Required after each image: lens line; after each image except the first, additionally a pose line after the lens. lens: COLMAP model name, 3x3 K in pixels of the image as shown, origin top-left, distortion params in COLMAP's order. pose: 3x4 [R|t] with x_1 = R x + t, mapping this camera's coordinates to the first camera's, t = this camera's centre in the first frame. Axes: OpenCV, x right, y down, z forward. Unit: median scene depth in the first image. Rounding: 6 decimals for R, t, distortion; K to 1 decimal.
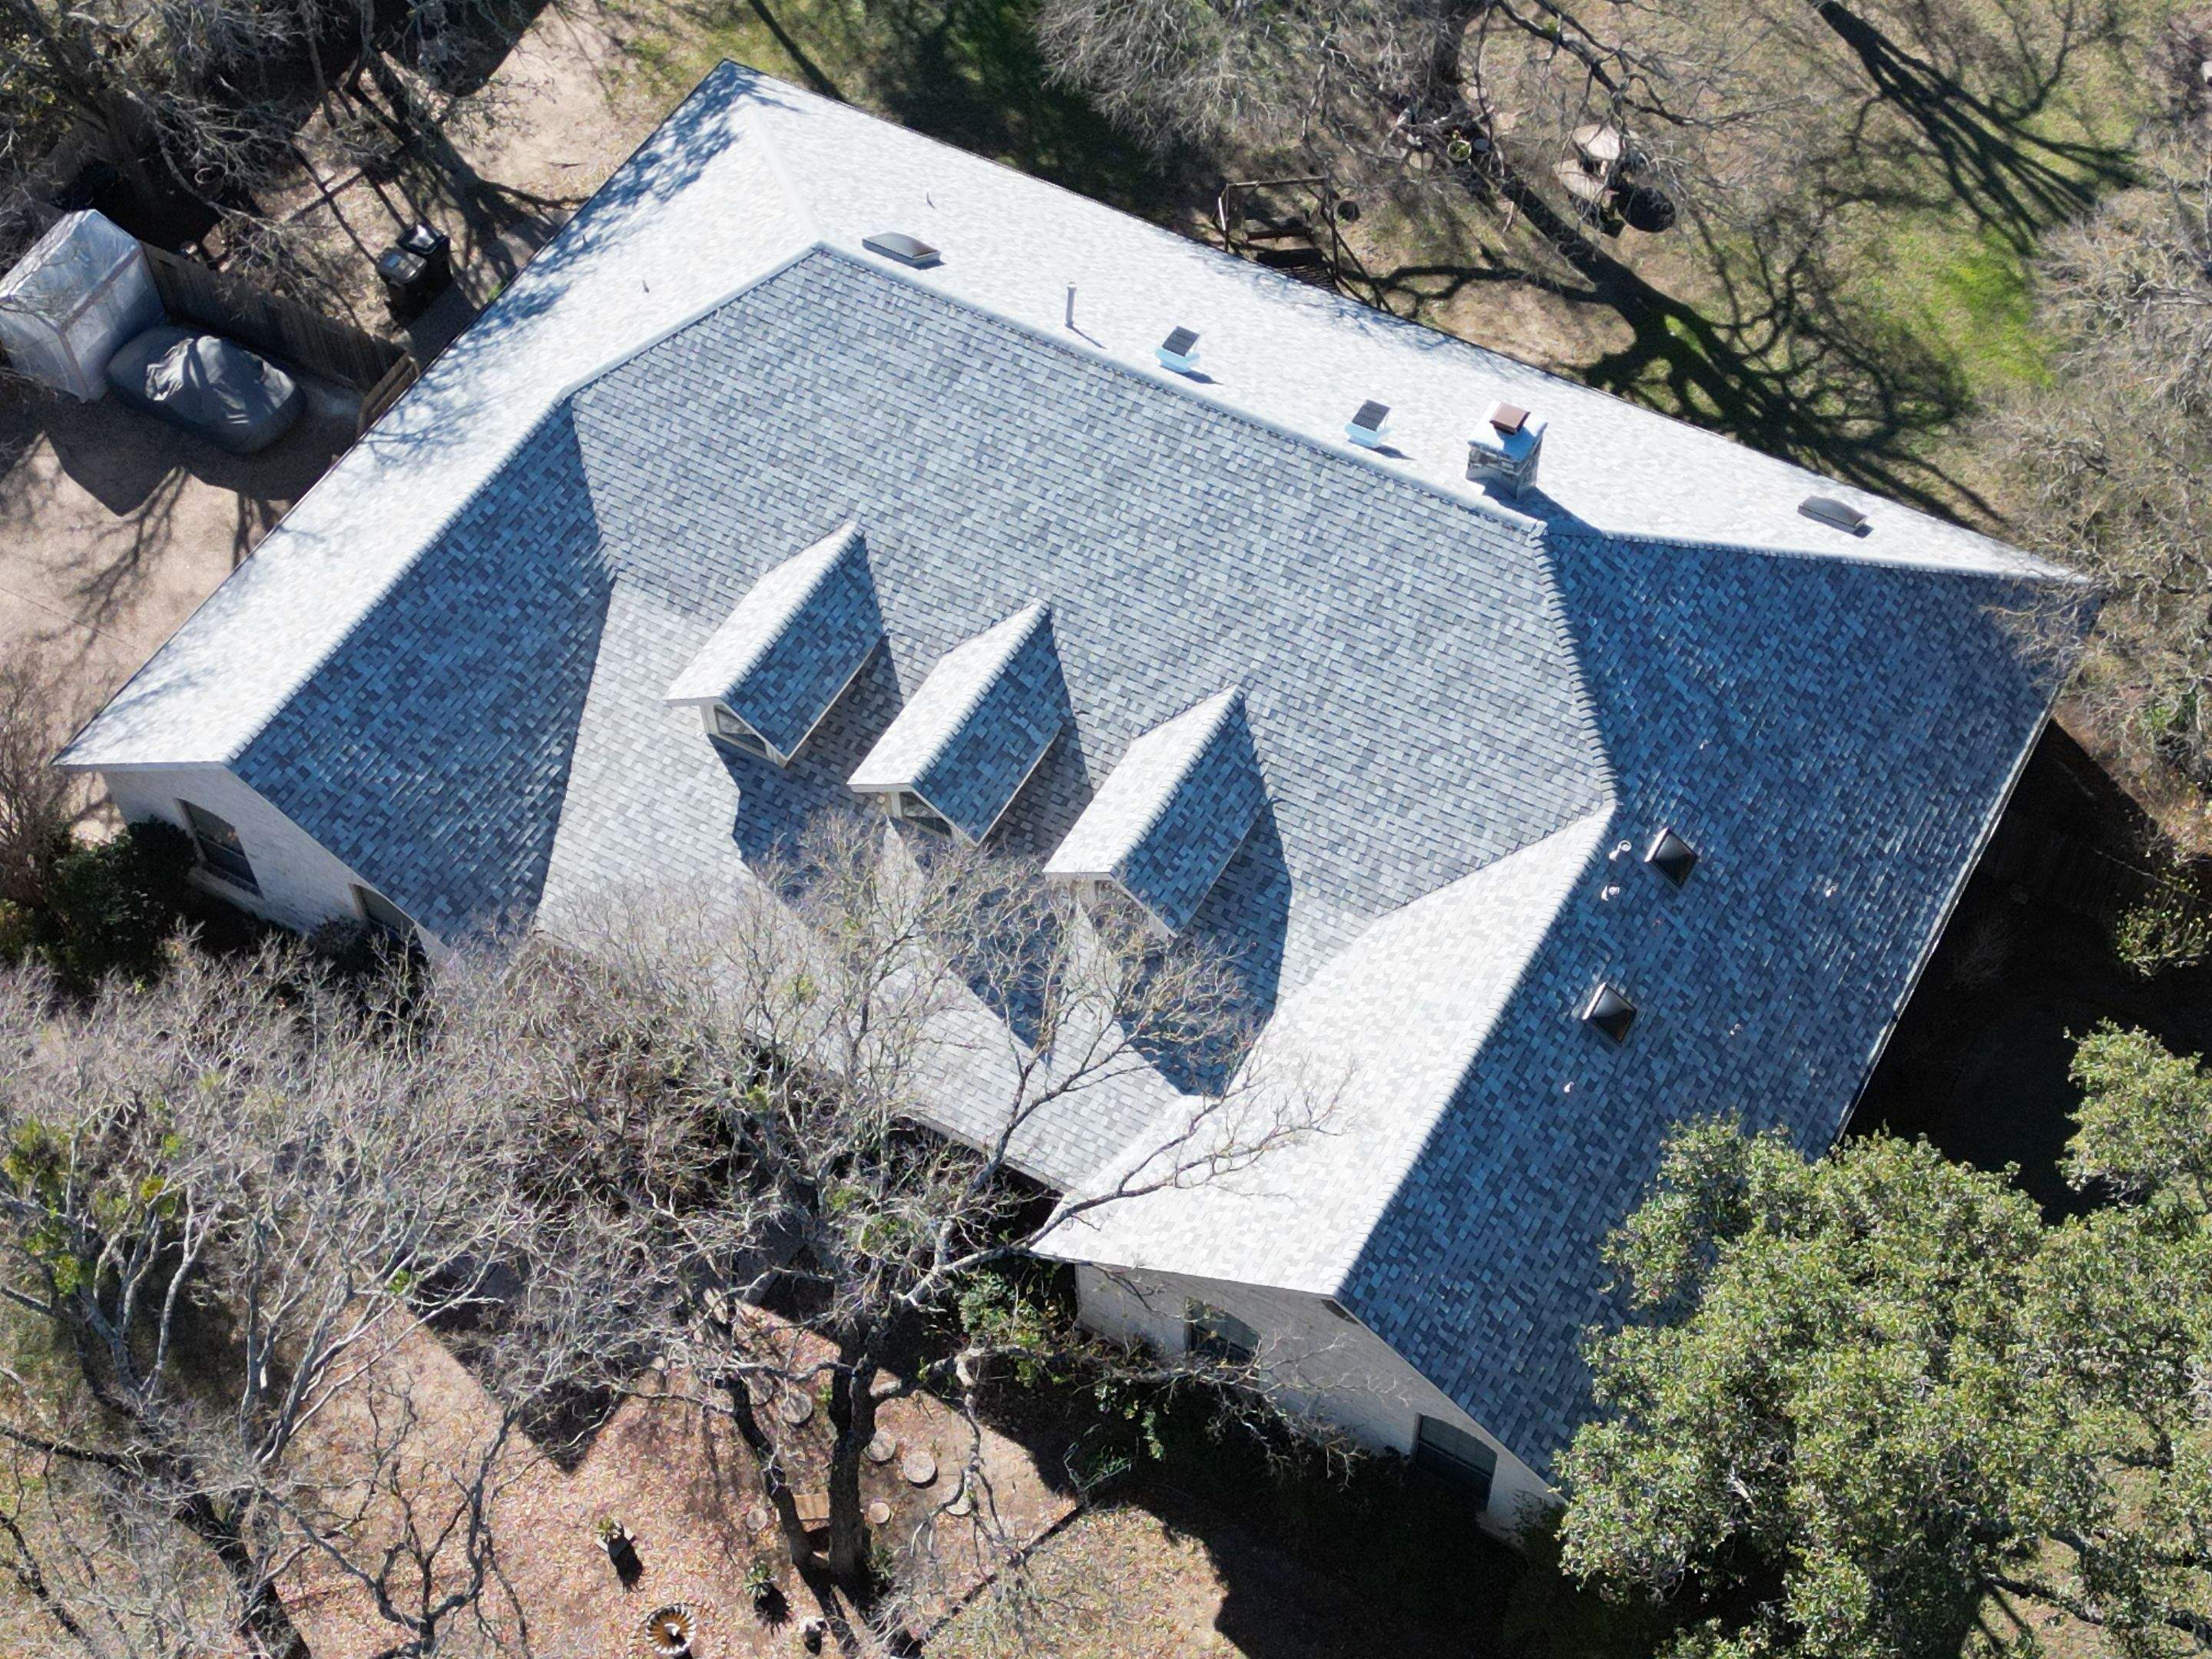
lens RADIAL K [[3064.9, 0, 1099.1], [0, 3064.9, 832.3], [0, 0, 1]] dist [0.201150, -0.596434]
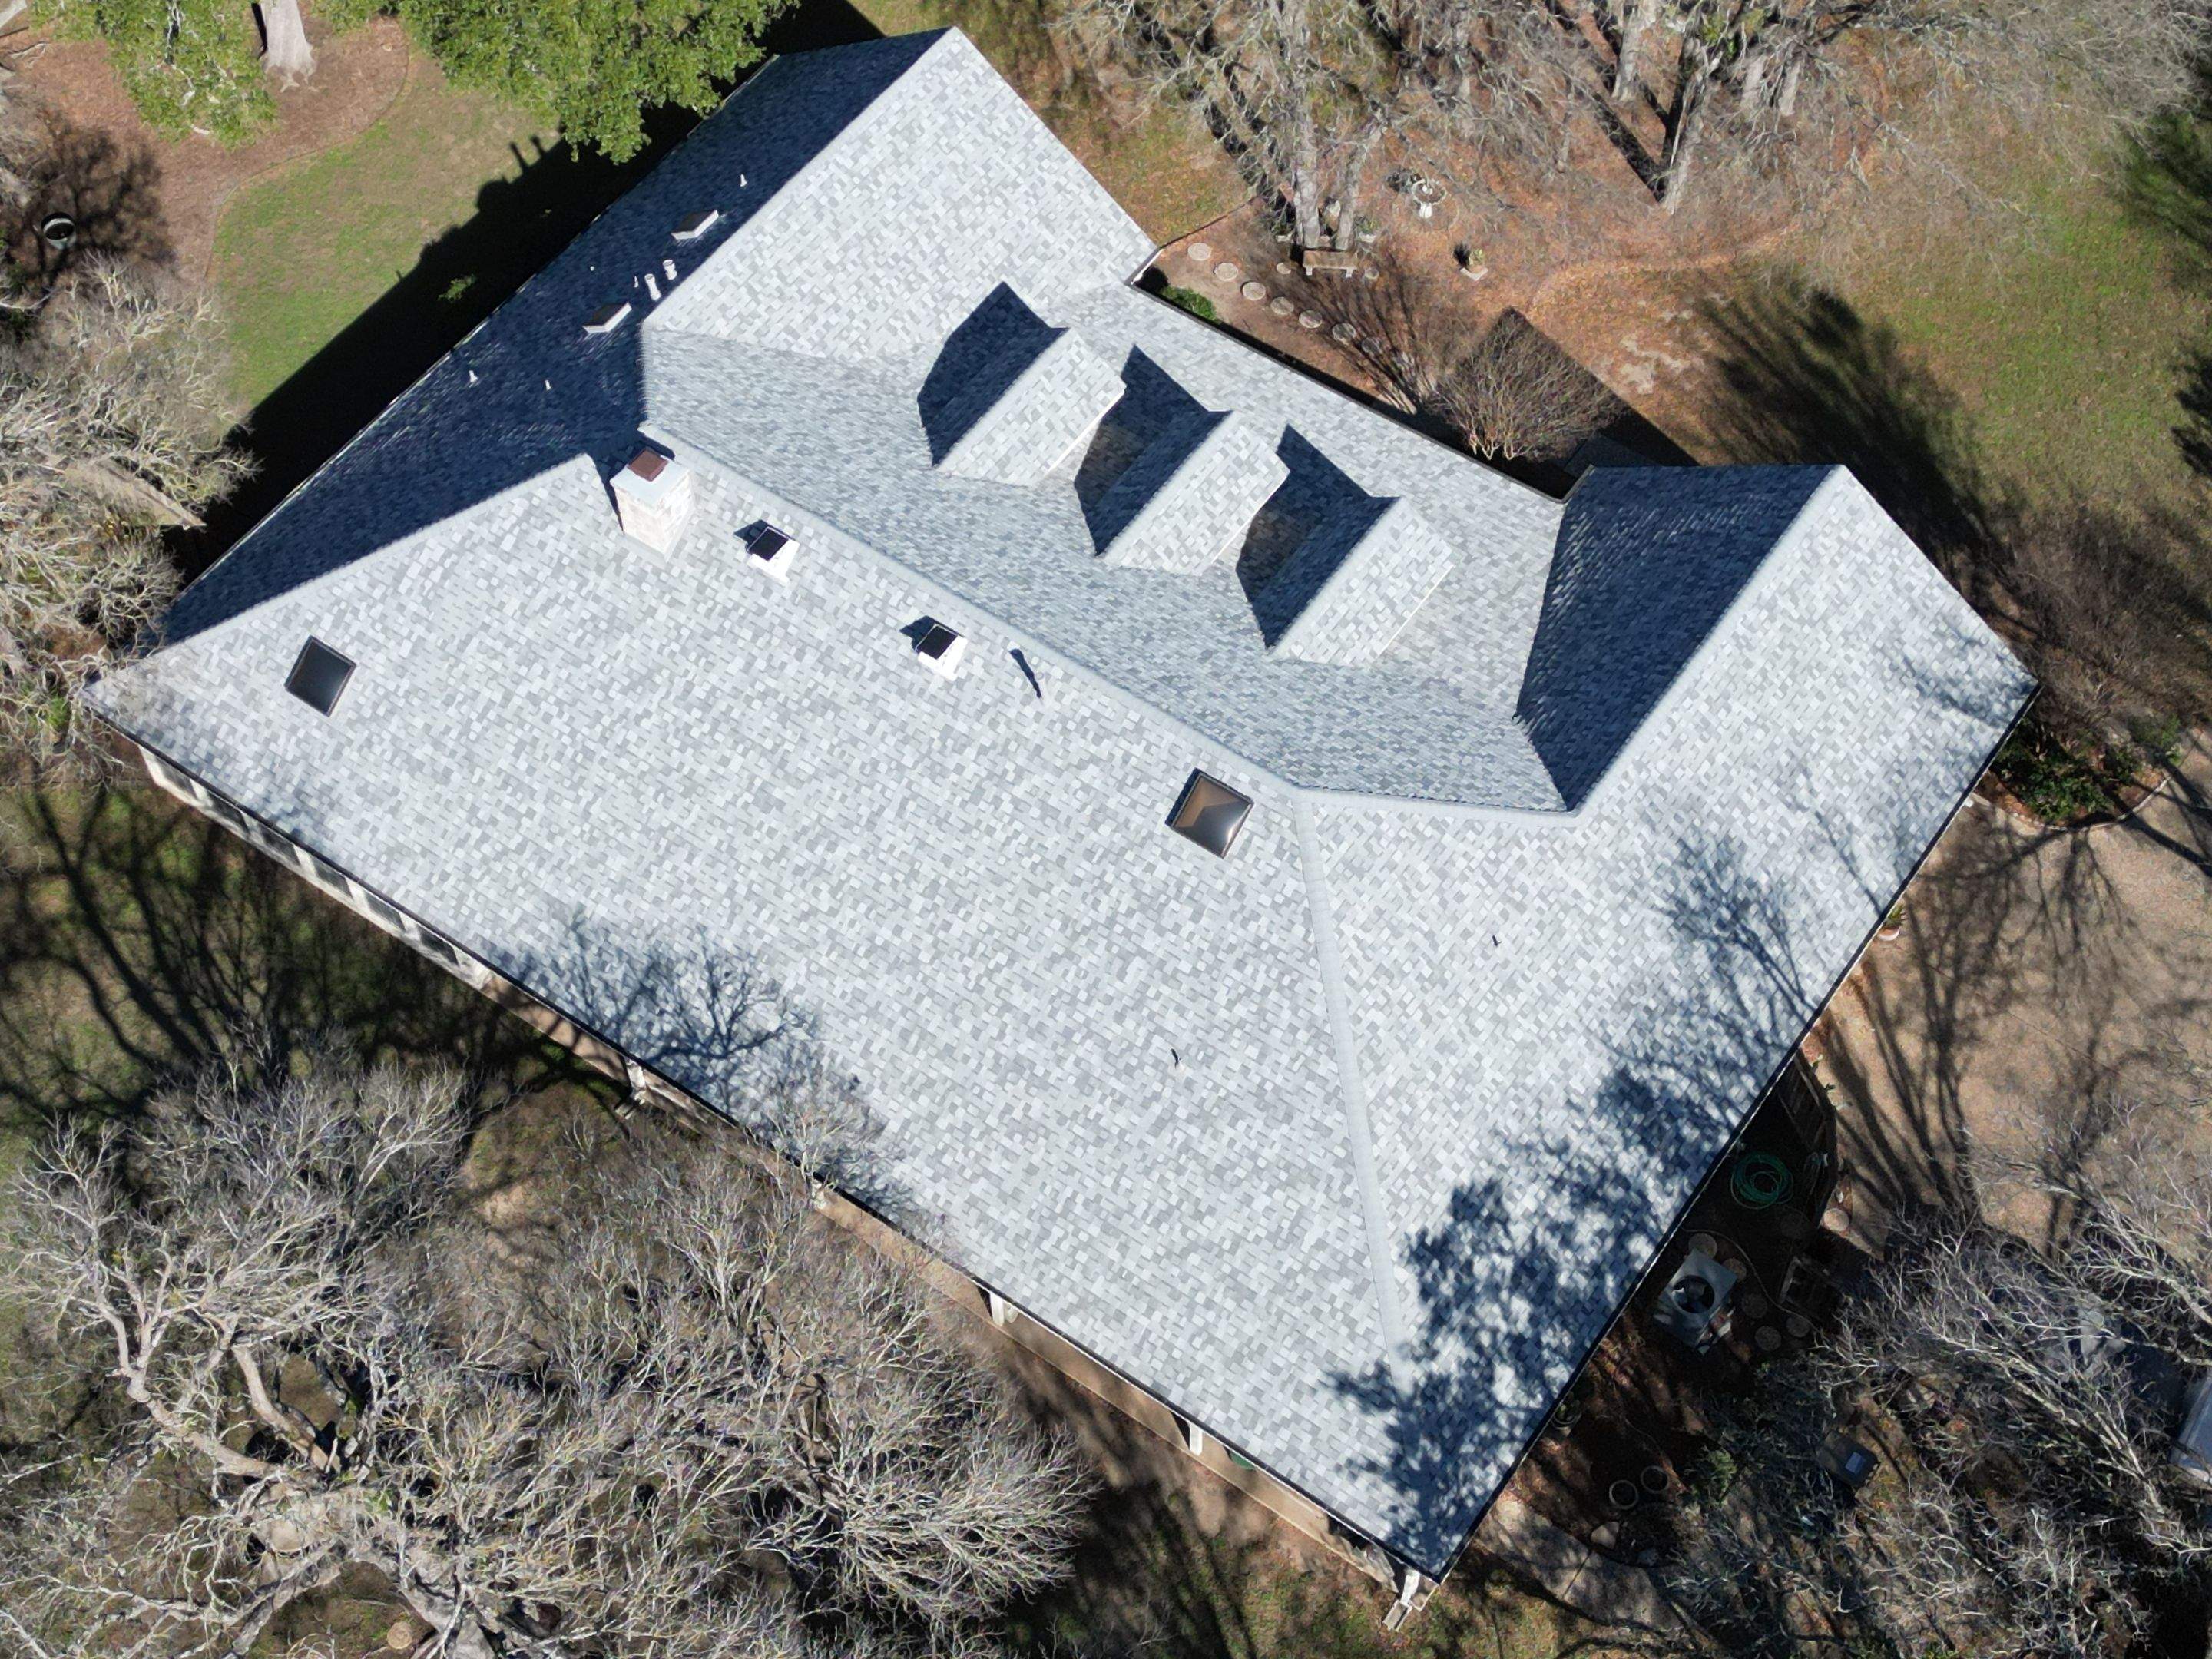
lens RADIAL K [[3050.3, 0, 1098.3], [0, 3050.3, 839.2], [0, 0, 1]] dist [0.220122, -0.705267]
pose [[-0.994782, -0.066066, 0.077744, -0.104584], [0.095889, -0.345195, 0.933619, -1.083541], [-0.034844, 0.936203, 0.349729, 0.706605]]
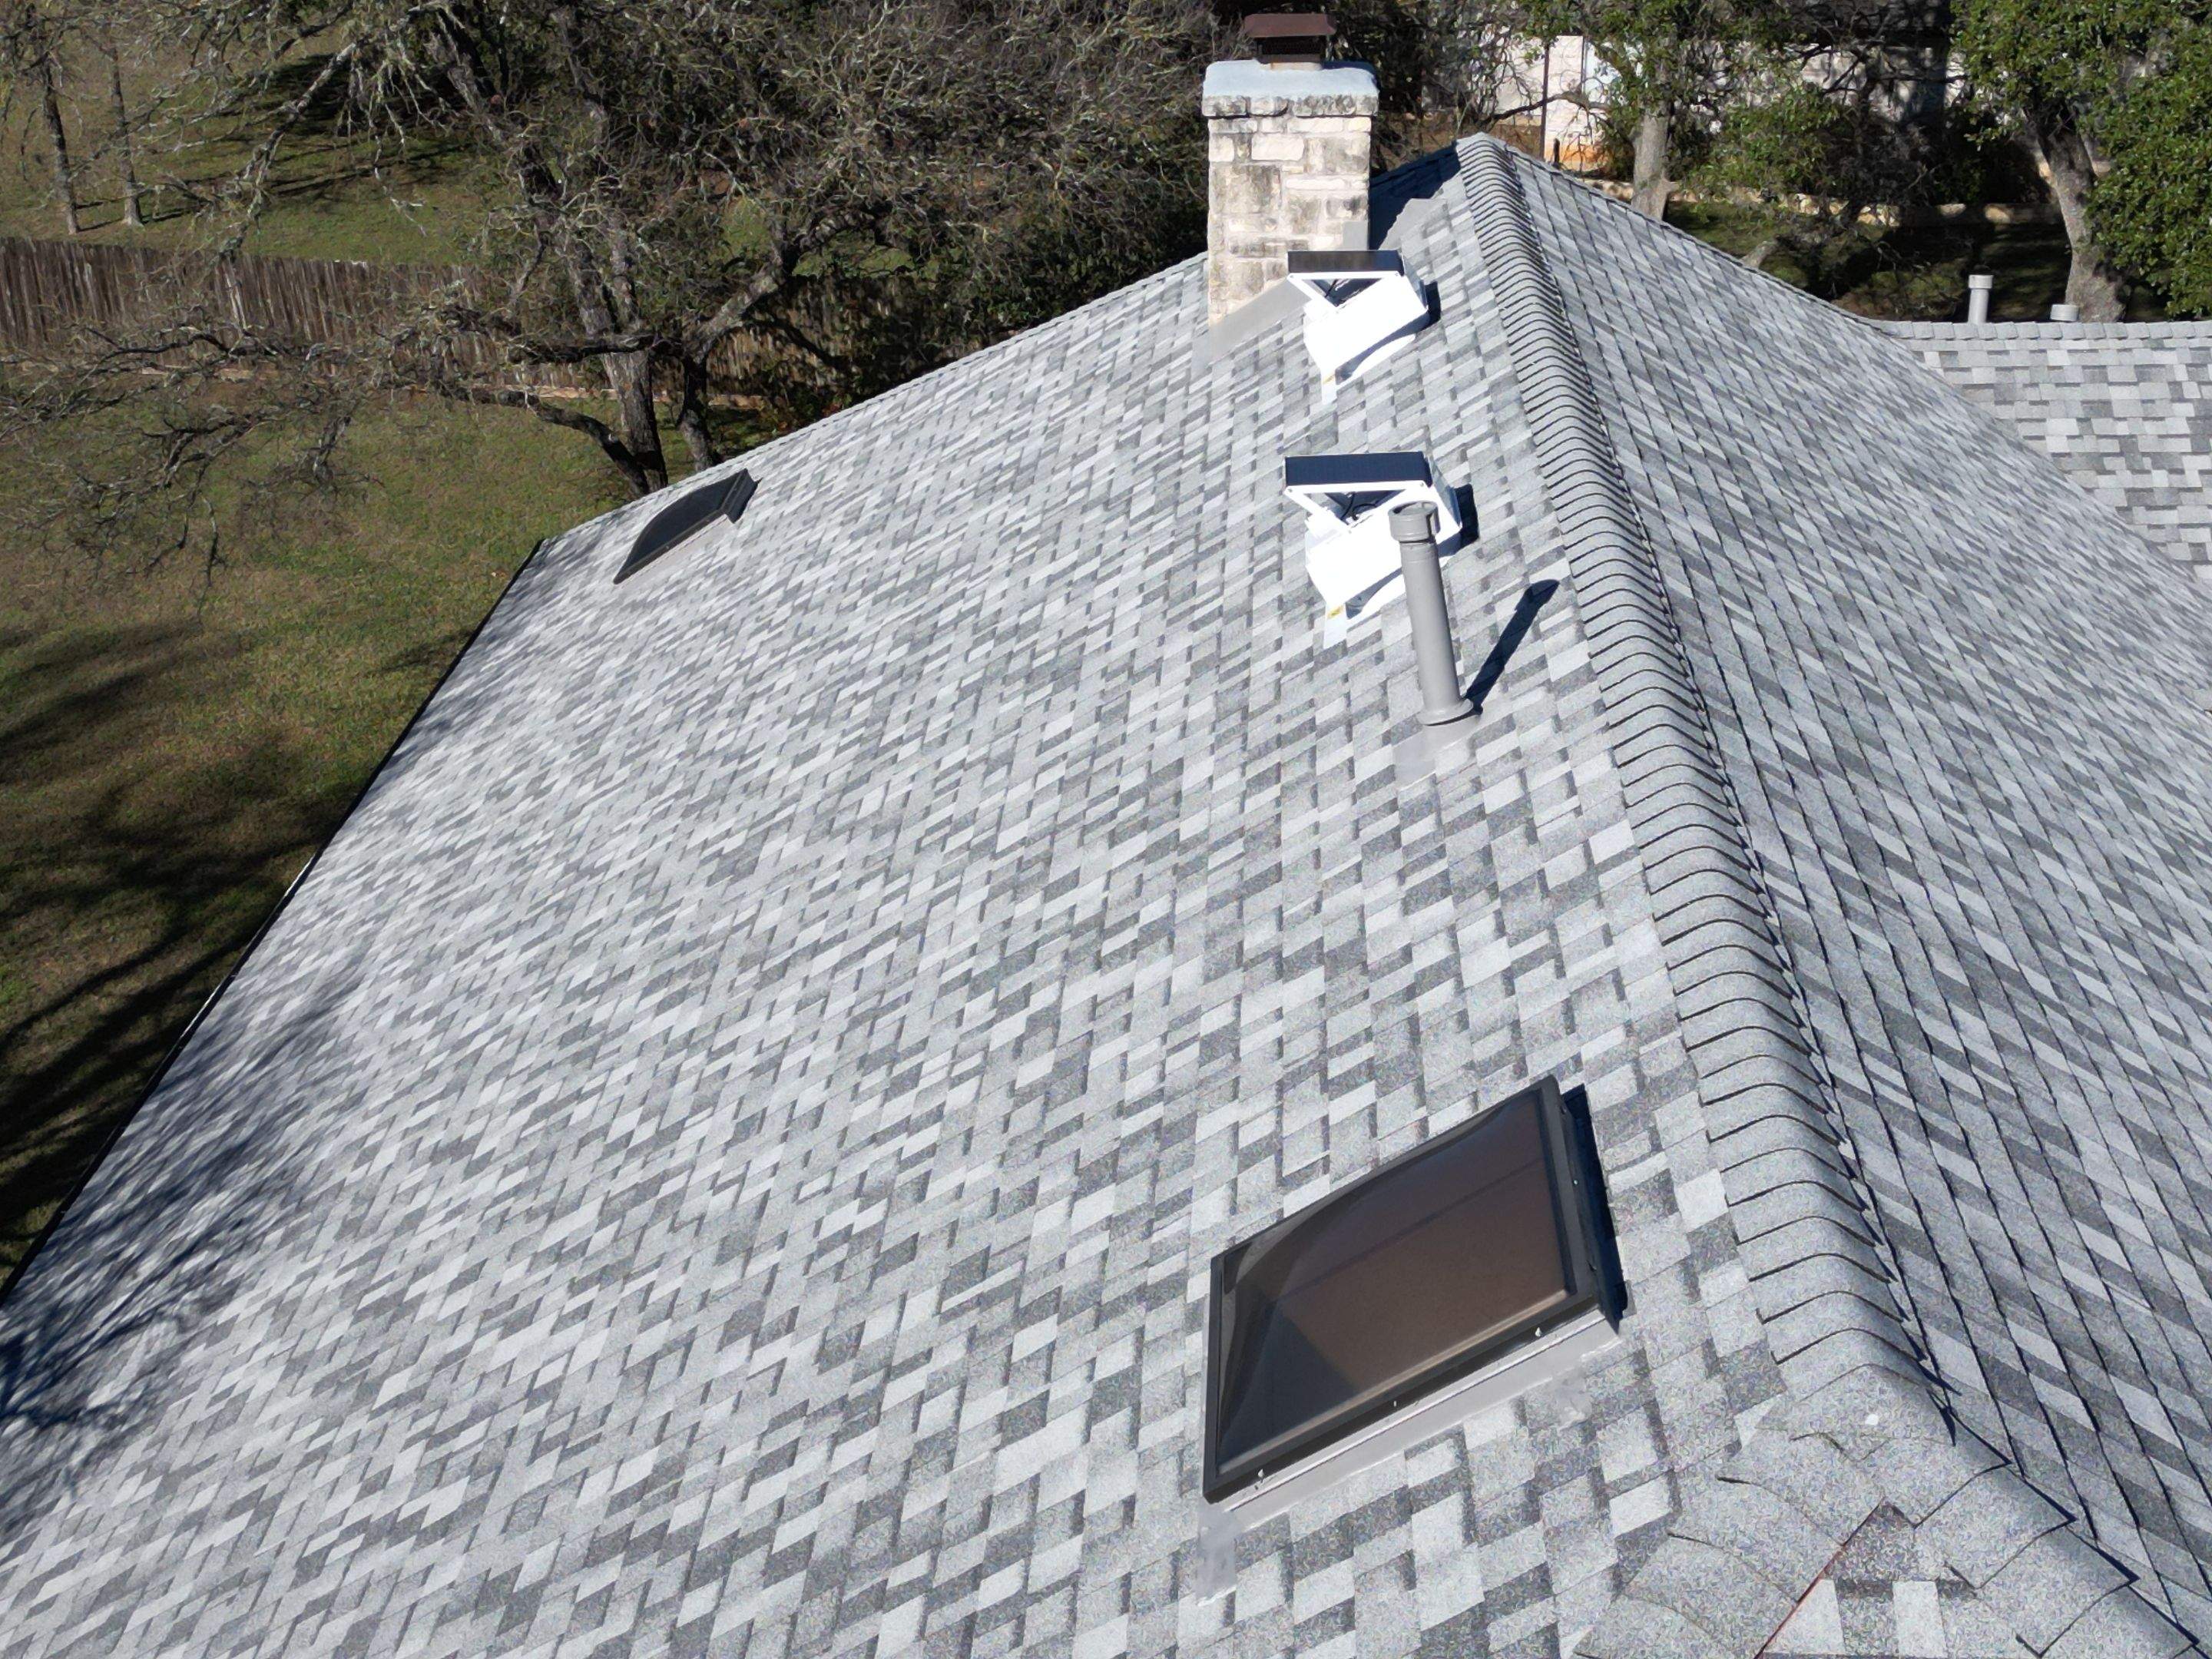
lens RADIAL K [[3064.9, 0, 1099.1], [0, 3064.9, 832.3], [0, 0, 1]] dist [0.201150, -0.596434]
pose [[-0.446448, -0.334750, 0.829836, -0.174263], [0.736994, 0.388385, 0.553171, -0.295177], [-0.507469, 0.858545, 0.073315, 1.006993]]
